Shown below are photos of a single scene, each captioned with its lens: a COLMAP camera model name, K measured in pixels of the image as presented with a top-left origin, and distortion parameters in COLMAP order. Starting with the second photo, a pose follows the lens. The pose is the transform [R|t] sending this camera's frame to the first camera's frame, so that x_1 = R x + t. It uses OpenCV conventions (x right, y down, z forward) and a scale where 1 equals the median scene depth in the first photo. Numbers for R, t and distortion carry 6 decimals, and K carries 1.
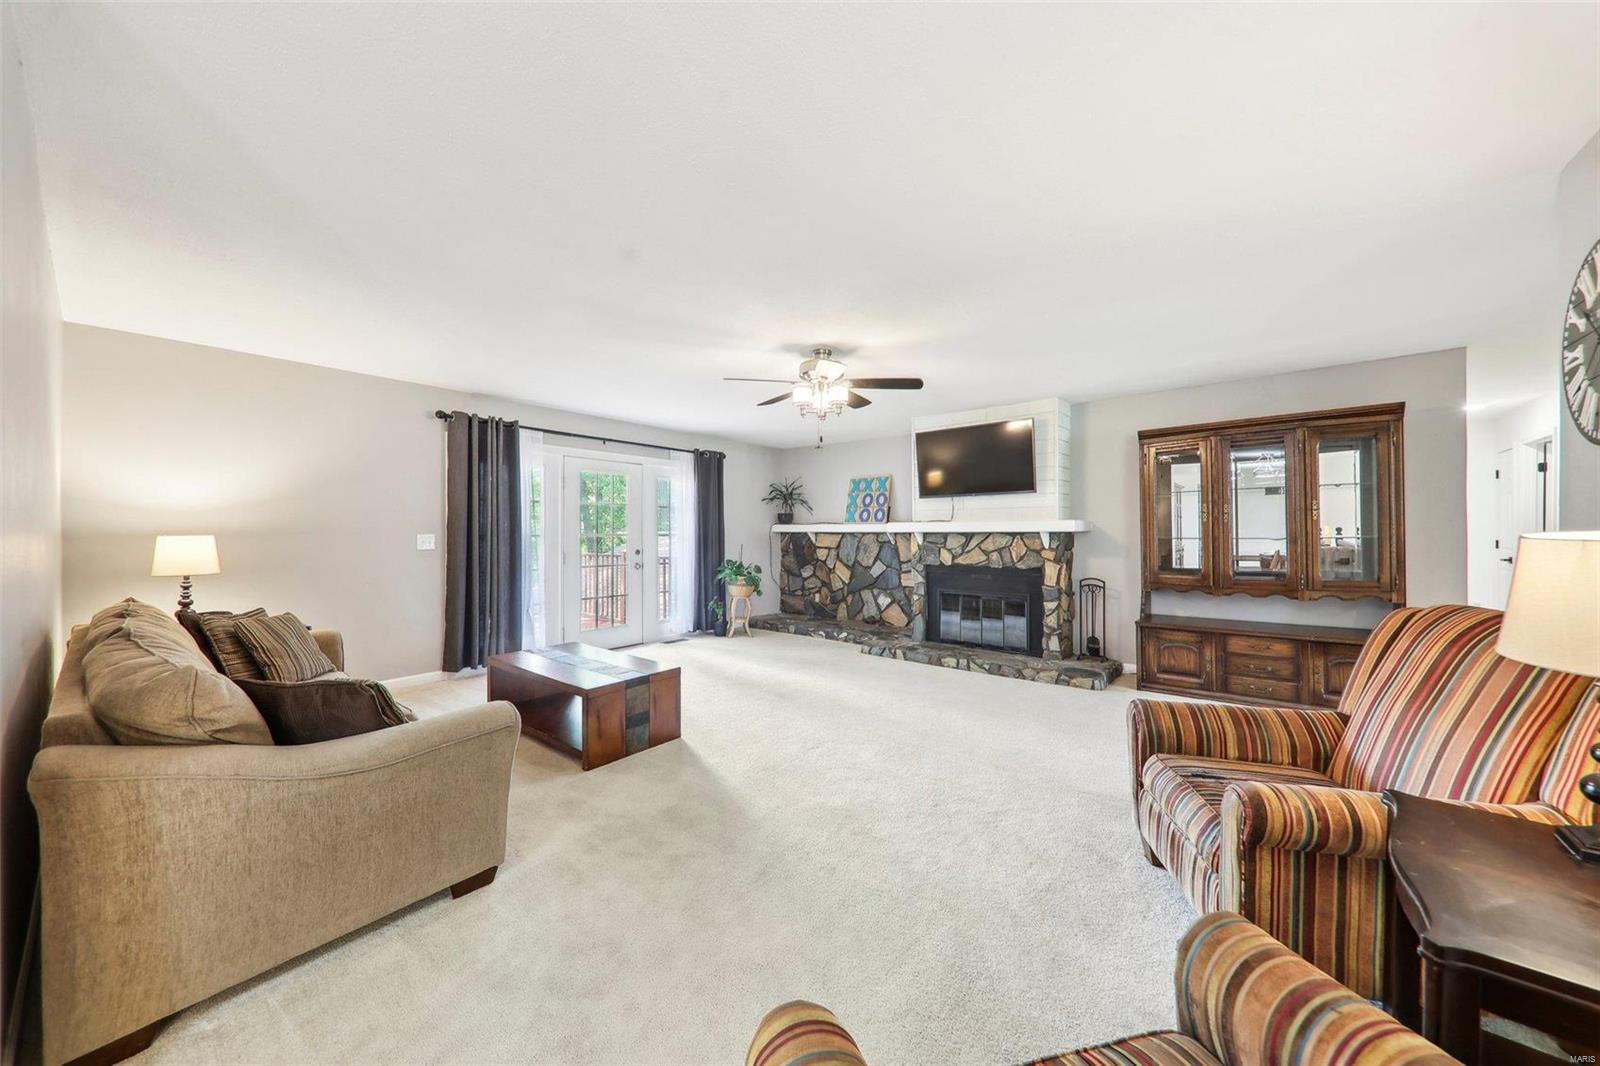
lens RADIAL K [[559.5, 0, 813.4], [0, 559.5, 535.4], [0, 0, 1]] dist [0.006182, -0.001791]
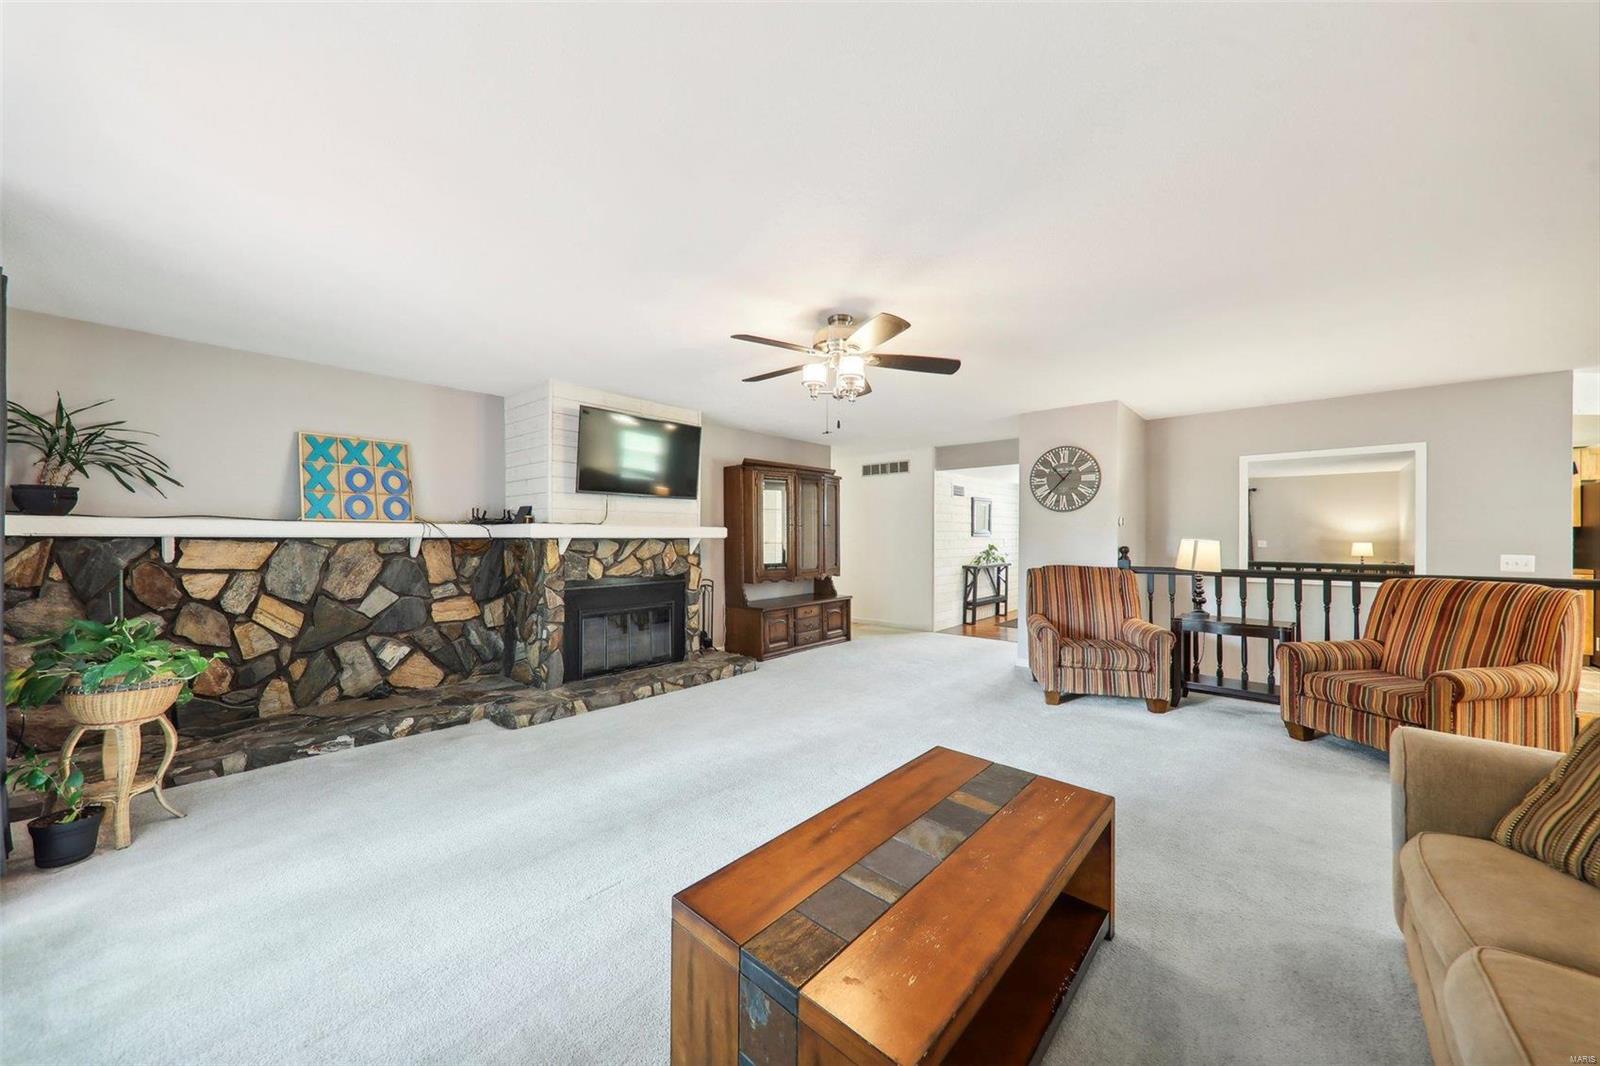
lens RADIAL K [[559.5, 0, 812.1], [0, 559.5, 537.0], [0, 0, 1]] dist [0.006182, -0.001791]
pose [[0.053103, 0.003228, 0.998584, -0.533558], [0.004009, 0.999986, -0.003446, -0.002898], [-0.998581, 0.004186, 0.053089, 0.634725]]
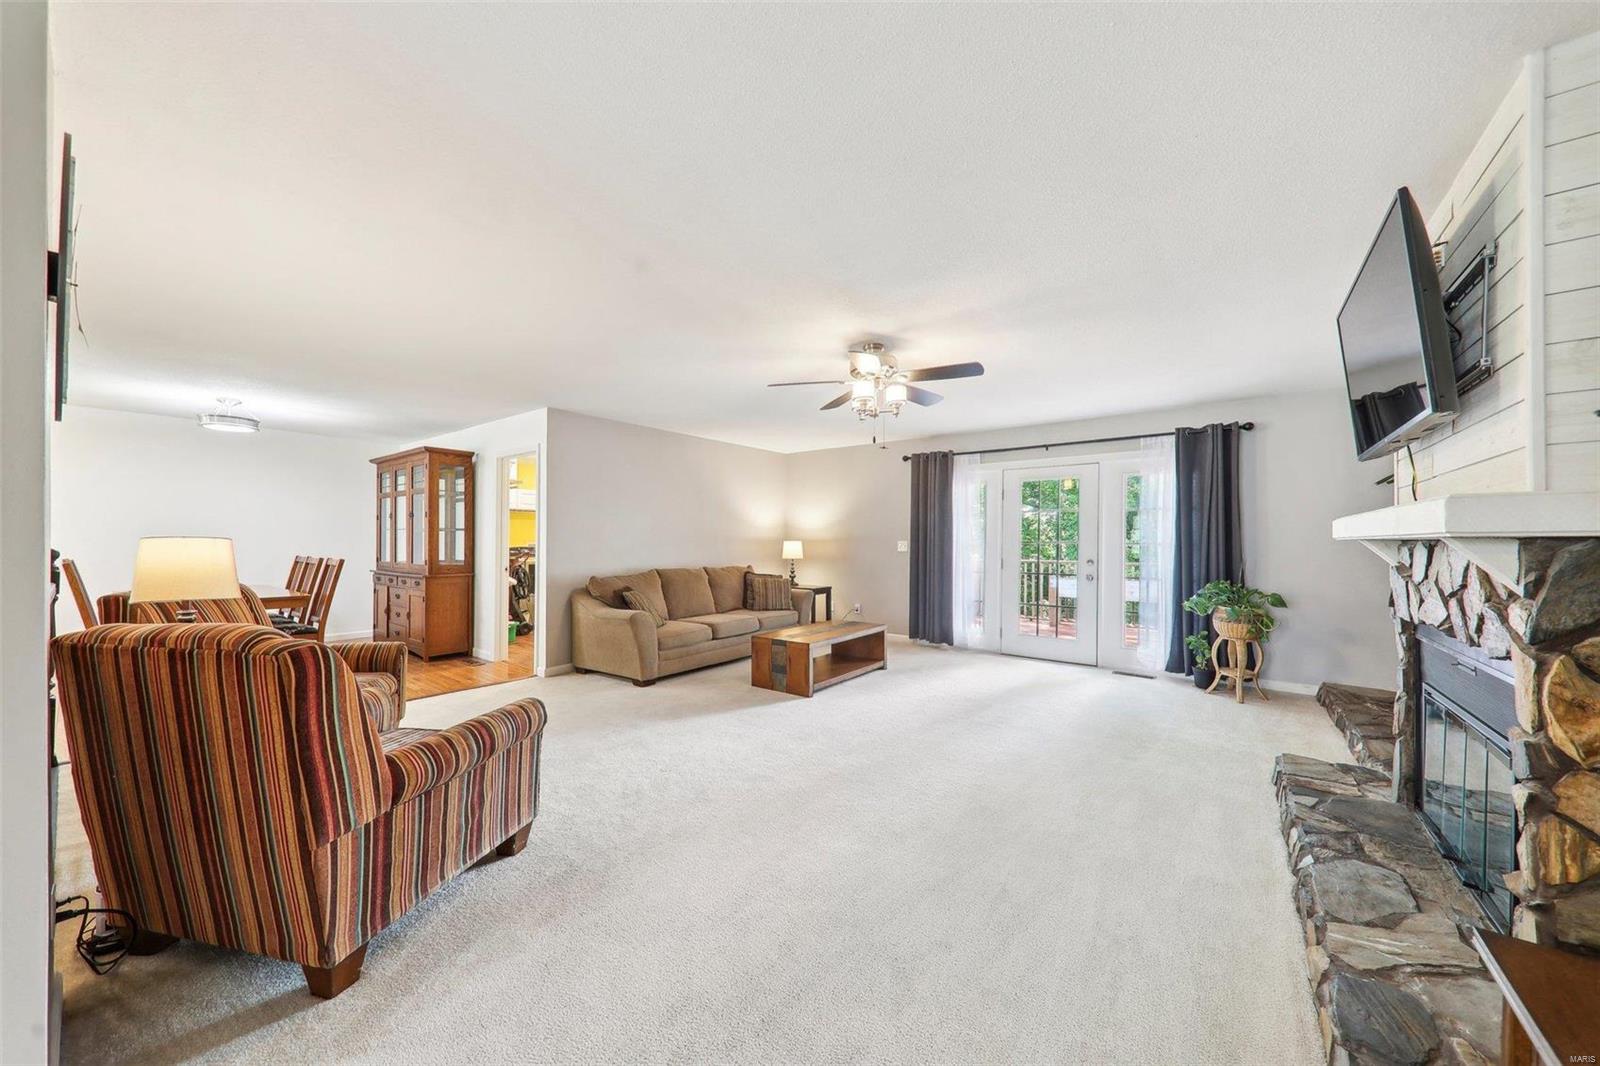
lens RADIAL K [[559.5, 0, 790.6], [0, 559.5, 535.3], [0, 0, 1]] dist [0.006182, -0.001791]
pose [[0.005588, -0.007660, -0.999955, 0.613881], [-0.008888, 0.999931, -0.007710, -0.001641], [0.999945, 0.008931, 0.005519, 0.552853]]
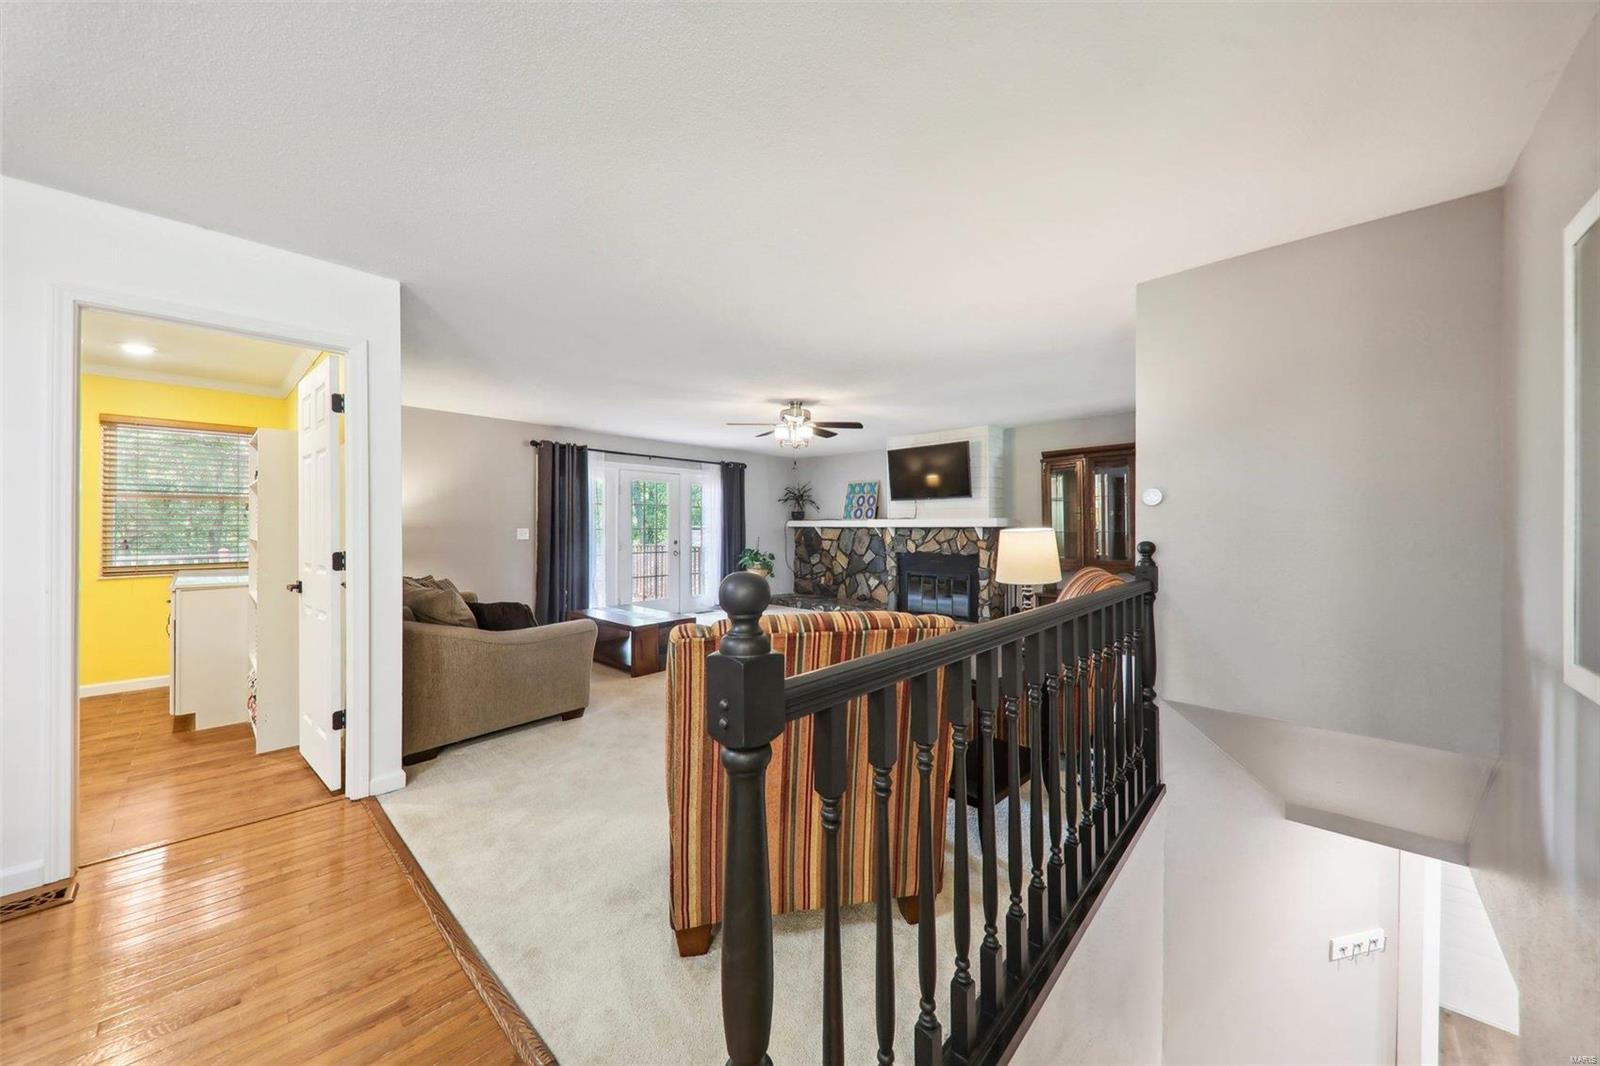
lens RADIAL K [[559.5, 0, 838.3], [0, 559.5, 526.0], [0, 0, 1]] dist [0.006182, -0.001791]
pose [[0.999031, 0.000781, -0.044013, 0.123569], [-0.001087, 0.999975, -0.006927, 0.001044], [0.044006, 0.006969, 0.999007, -0.285736]]
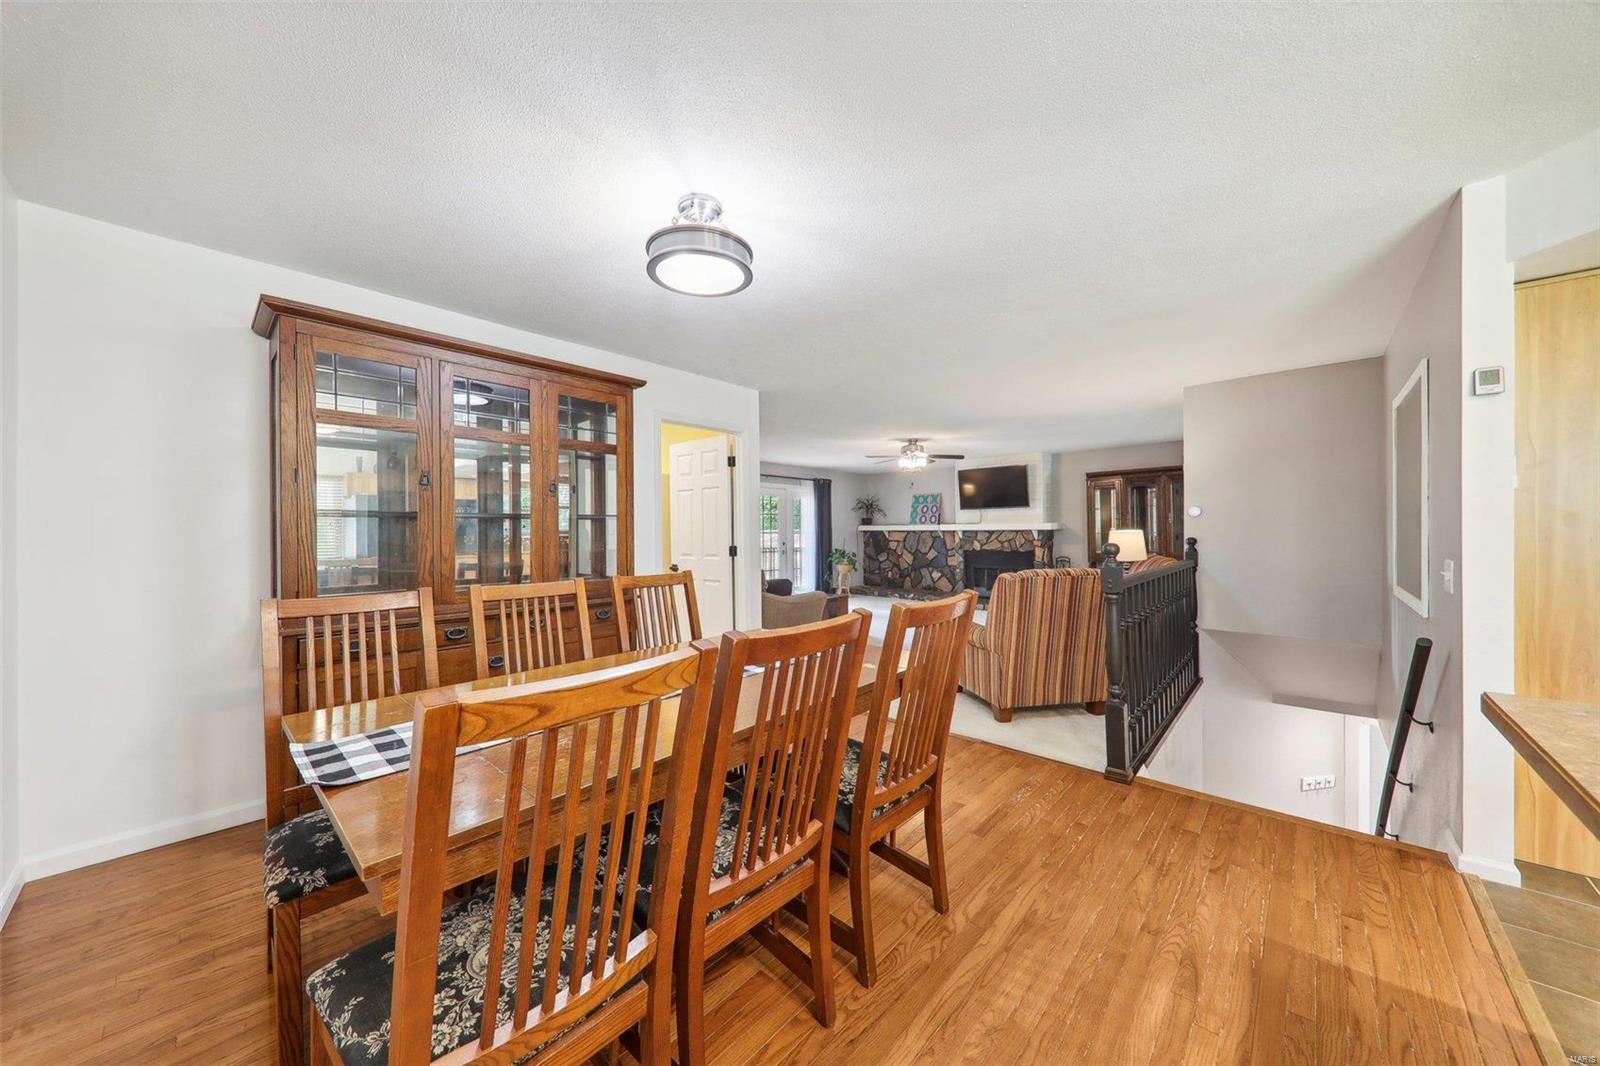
lens RADIAL K [[559.5, 0, 816.0], [0, 559.5, 527.7], [0, 0, 1]] dist [0.006182, -0.001791]
pose [[0.998660, -0.004153, -0.051592, -0.147224], [0.003563, 0.999927, -0.011530, 0.003961], [0.051636, 0.011330, 0.998602, -0.654805]]
